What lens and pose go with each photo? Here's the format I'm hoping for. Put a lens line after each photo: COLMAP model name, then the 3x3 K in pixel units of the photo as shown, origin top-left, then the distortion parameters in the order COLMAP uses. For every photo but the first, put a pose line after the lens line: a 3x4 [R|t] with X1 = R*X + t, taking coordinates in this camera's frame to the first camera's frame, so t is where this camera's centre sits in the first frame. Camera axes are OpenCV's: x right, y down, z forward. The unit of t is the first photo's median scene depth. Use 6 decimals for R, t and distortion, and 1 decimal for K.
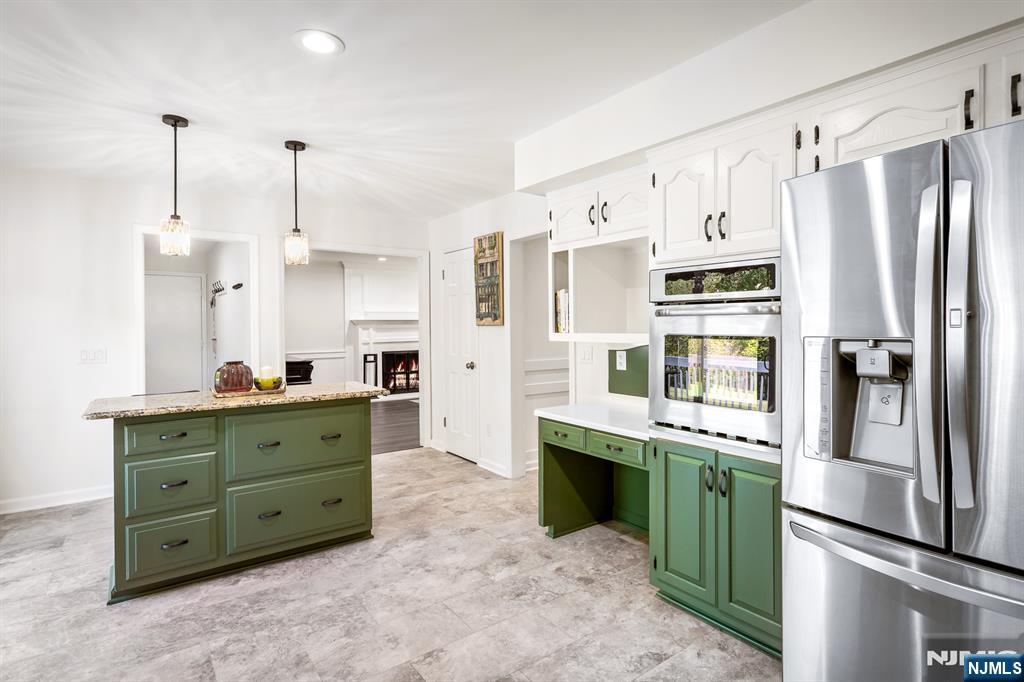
lens RADIAL K [[517.7, 0, 523.3], [0, 517.7, 329.5], [0, 0, 1]] dist [-0.000246, 0.000098]
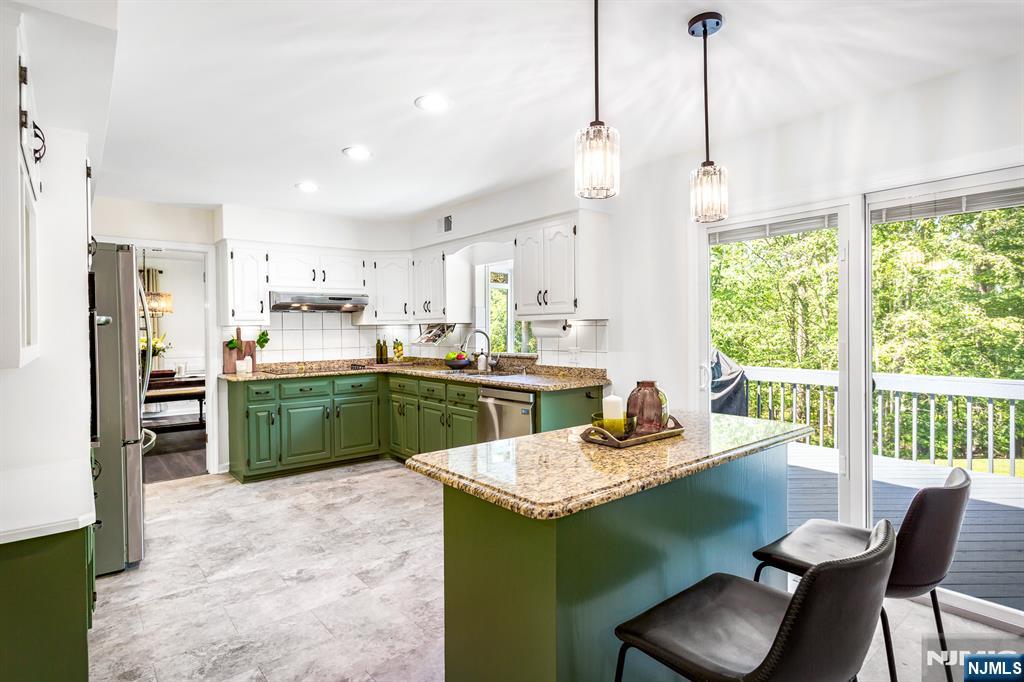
lens RADIAL K [[534.9, 0, 512.0], [0, 534.9, 341.0], [0, 0, 1]] dist [0.000870, 0.000452]
pose [[-0.999078, 0.013497, -0.040746, -0.400754], [0.012554, 0.999649, 0.023312, -0.004171], [0.041047, 0.022779, -0.998898, 1.779134]]
